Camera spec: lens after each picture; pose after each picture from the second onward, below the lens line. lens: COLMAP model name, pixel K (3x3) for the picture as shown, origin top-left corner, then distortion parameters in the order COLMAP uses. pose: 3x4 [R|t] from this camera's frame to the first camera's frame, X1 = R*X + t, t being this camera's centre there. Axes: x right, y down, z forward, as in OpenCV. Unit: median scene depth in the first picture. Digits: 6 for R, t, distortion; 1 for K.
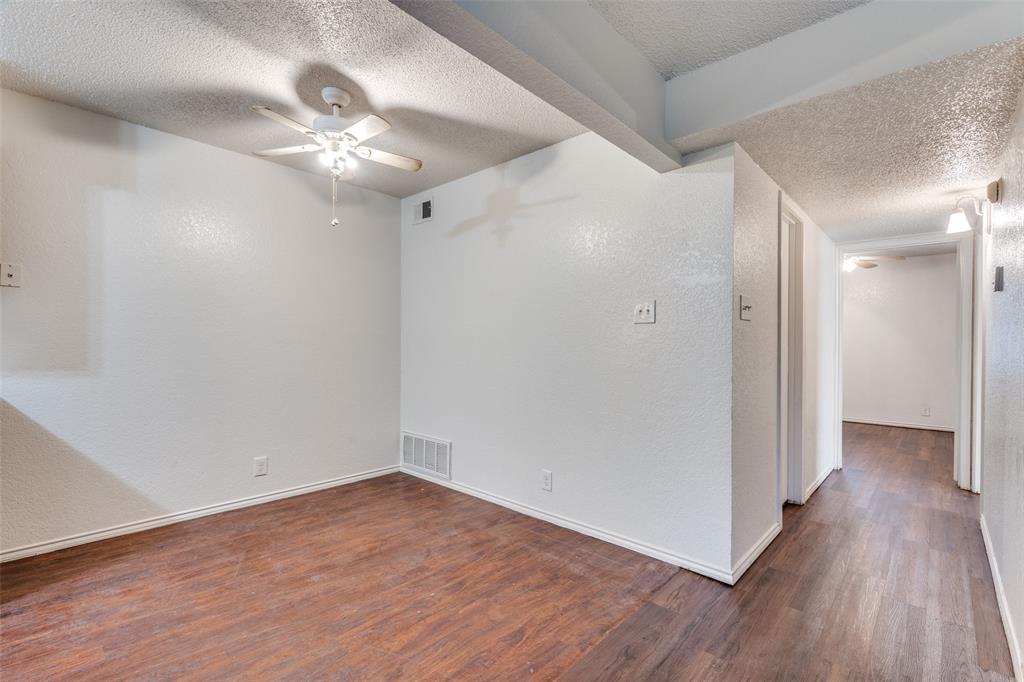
lens RADIAL K [[466.6, 0, 486.0], [0, 466.6, 343.6], [0, 0, 1]] dist [0.011149, 0.000385]
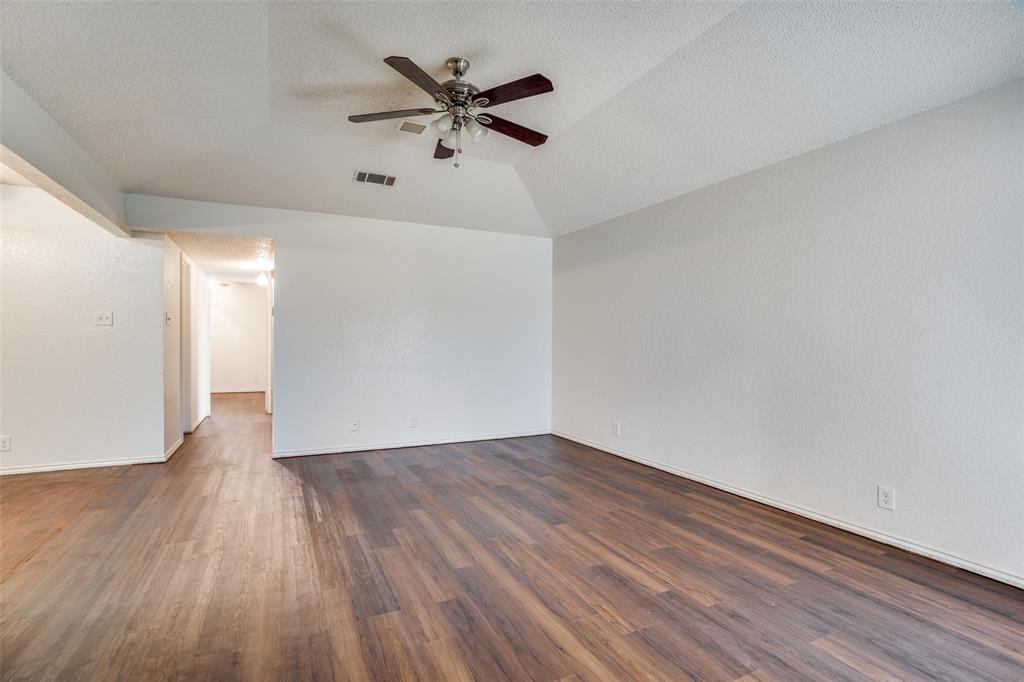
lens RADIAL K [[466.6, 0, 486.0], [0, 466.6, 343.6], [0, 0, 1]] dist [0.011149, 0.000385]
pose [[0.366102, -0.013236, 0.930481, -0.497295], [-0.002474, 0.999881, 0.015197, -0.006560], [-0.930572, -0.007865, 0.366026, -0.593423]]
